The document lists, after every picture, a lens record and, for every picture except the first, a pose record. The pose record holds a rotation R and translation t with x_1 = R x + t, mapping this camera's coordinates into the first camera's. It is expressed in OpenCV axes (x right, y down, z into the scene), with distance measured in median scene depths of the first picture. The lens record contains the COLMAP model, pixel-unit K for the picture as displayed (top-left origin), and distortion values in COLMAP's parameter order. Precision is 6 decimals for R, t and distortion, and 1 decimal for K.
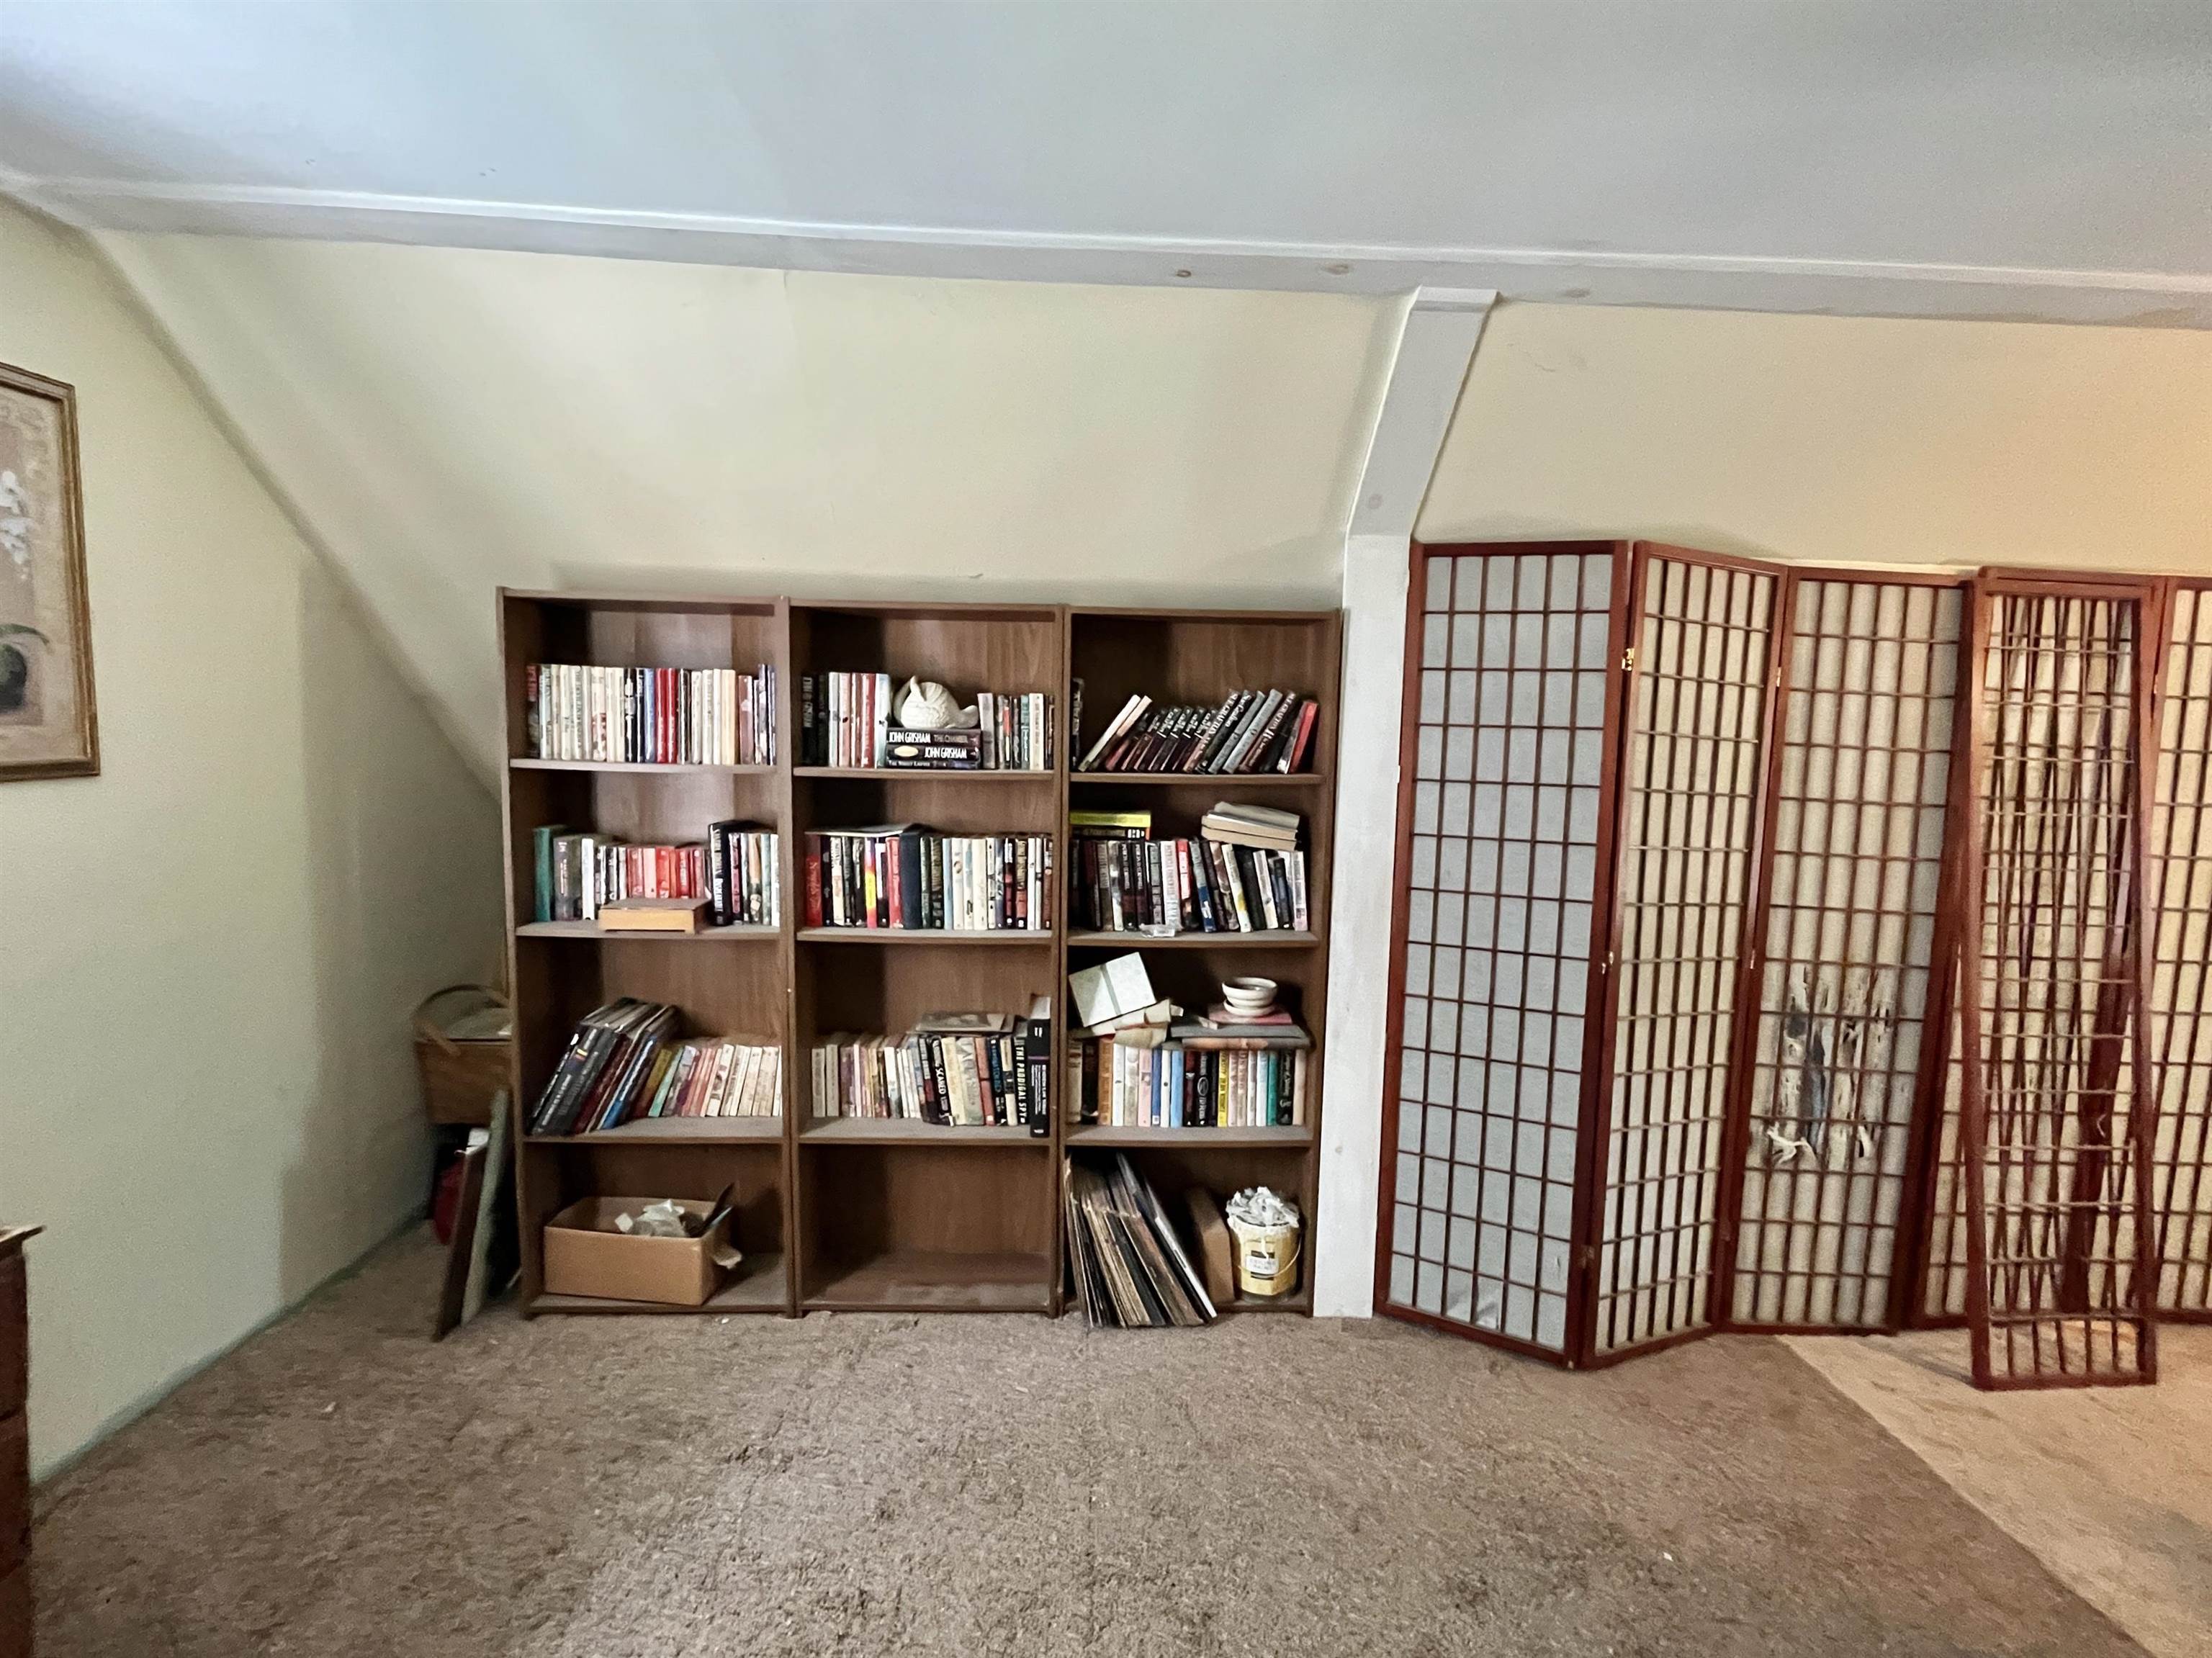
lens RADIAL K [[965.1, 0, 1106.2], [0, 965.1, 826.4], [0, 0, 1]] dist [-0.003280, -0.001063]
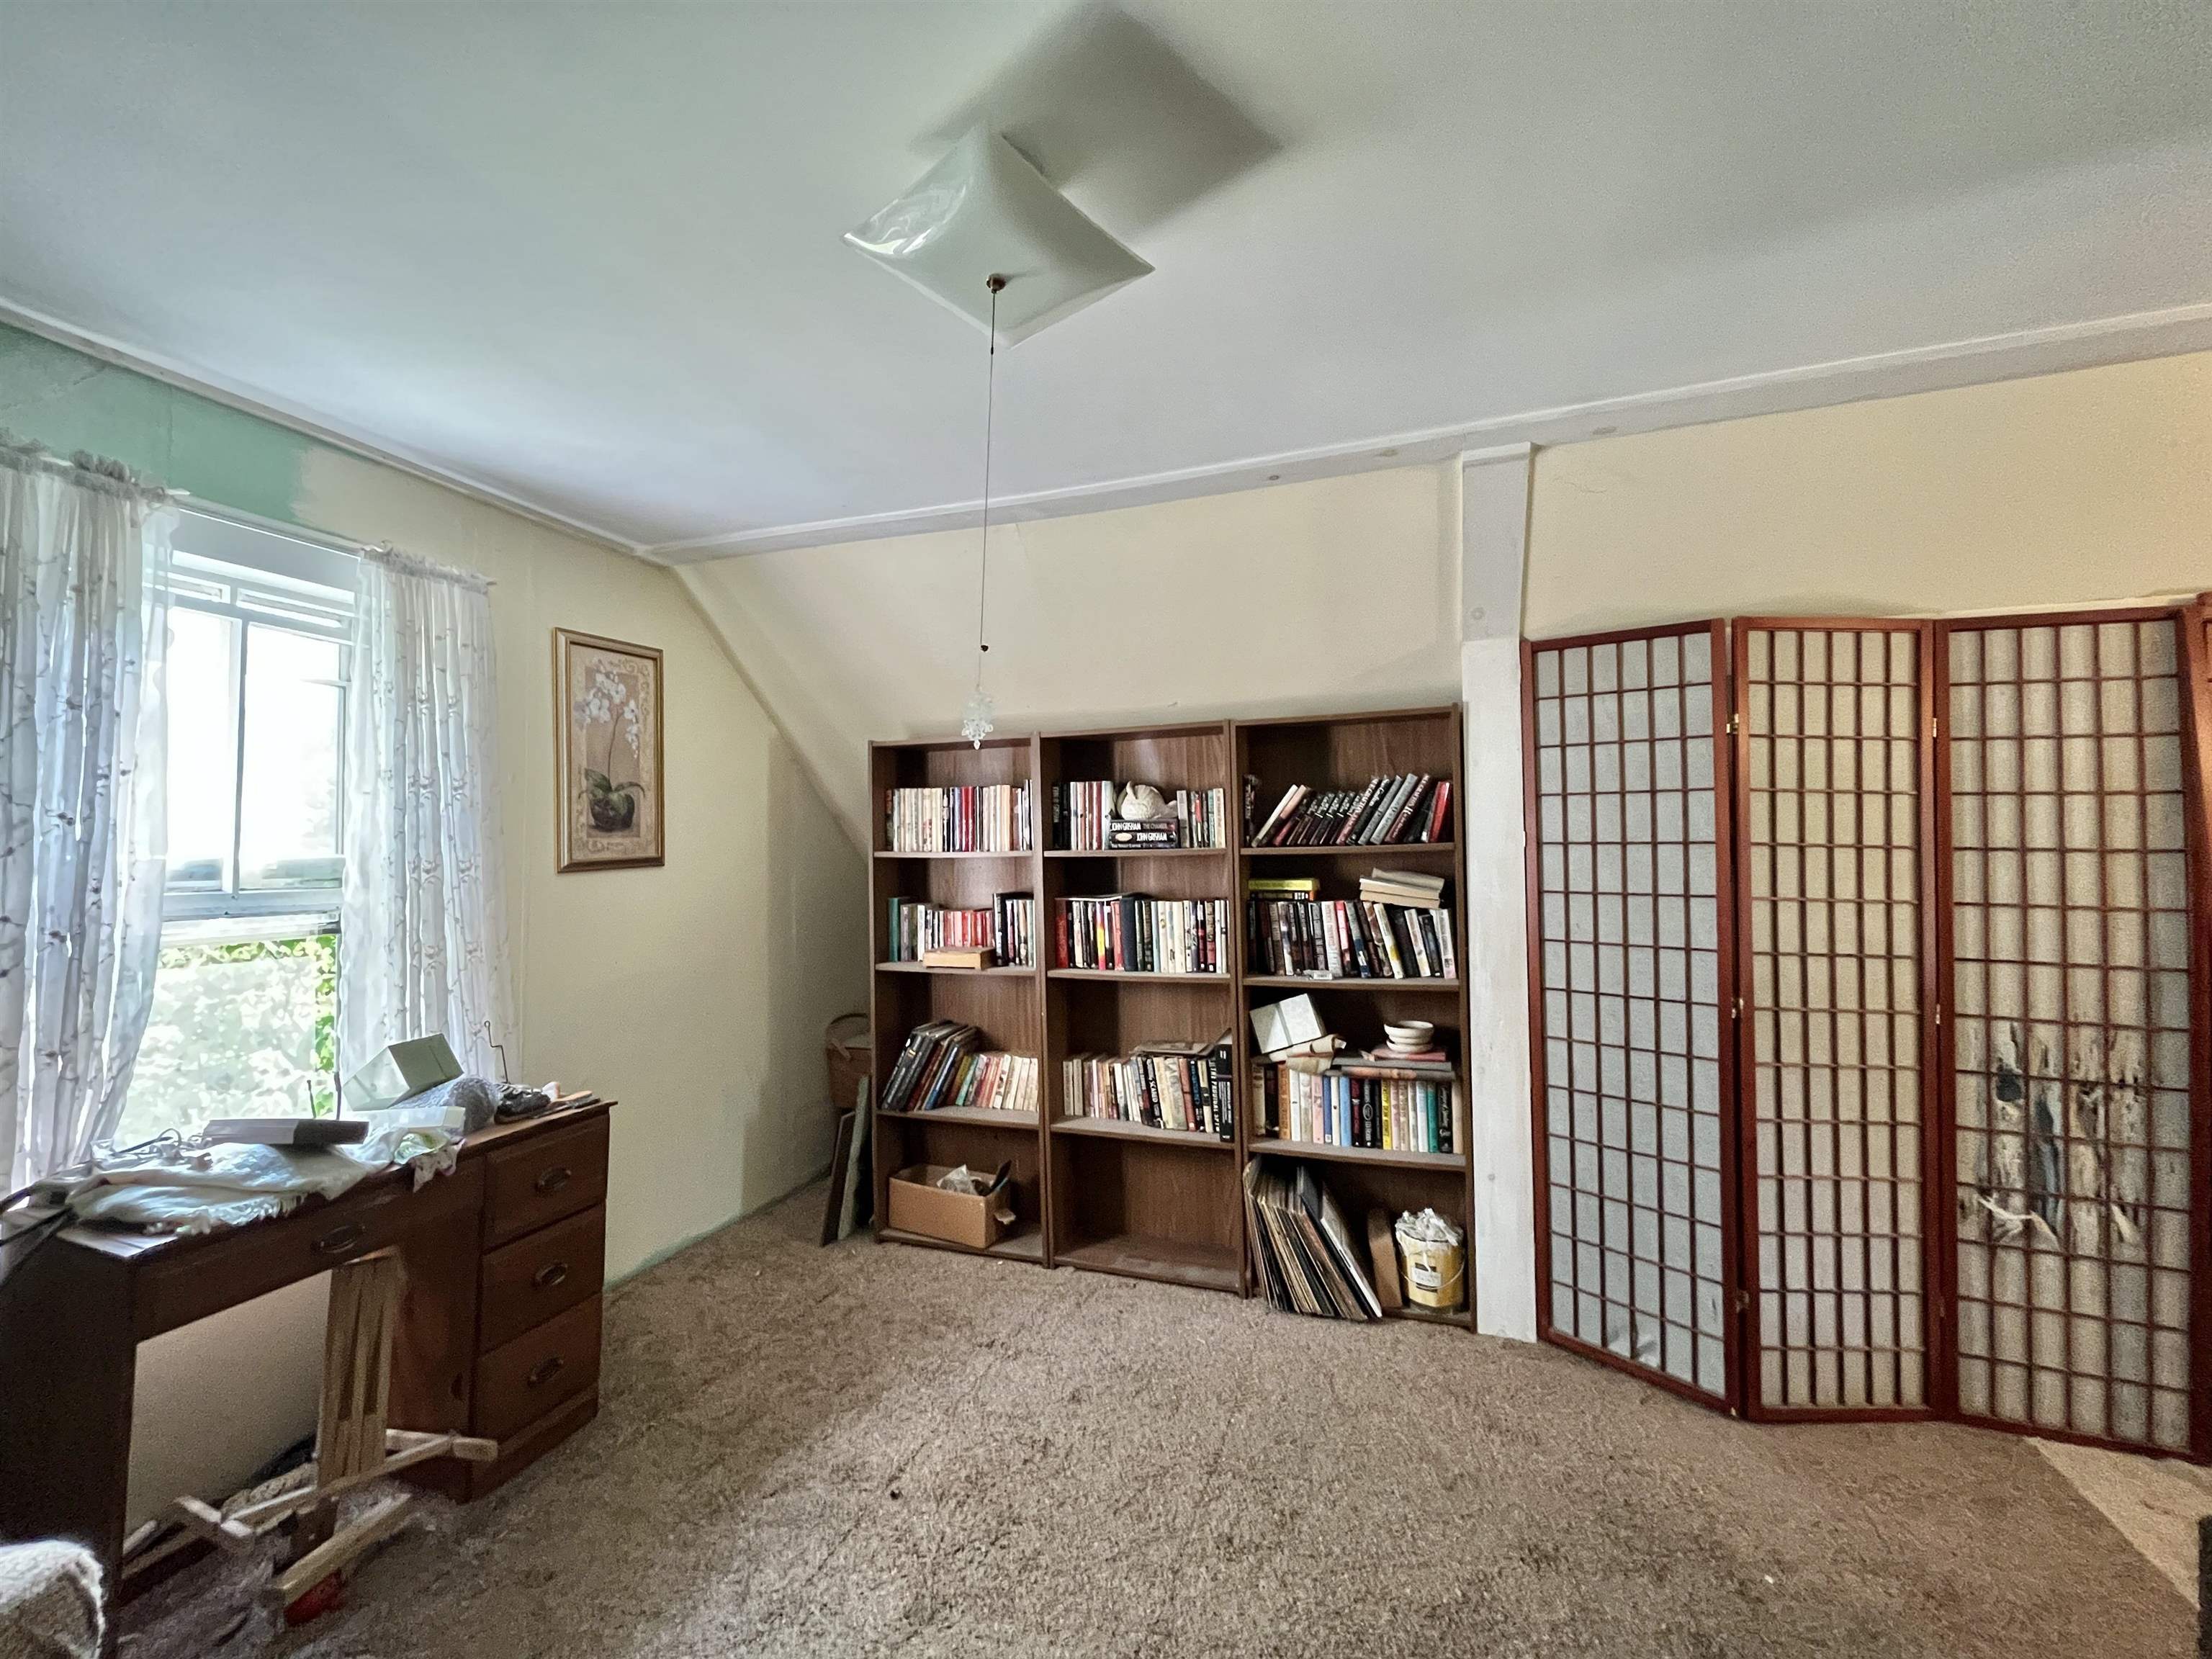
lens RADIAL K [[888.8, 0, 1106.6], [0, 888.8, 827.0], [0, 0, 1]] dist [-0.002023, -0.000551]
pose [[0.930329, -0.043976, -0.364080, 0.220043], [0.004213, 0.994000, -0.109298, 0.043530], [0.366702, 0.100149, 0.924932, -0.154625]]
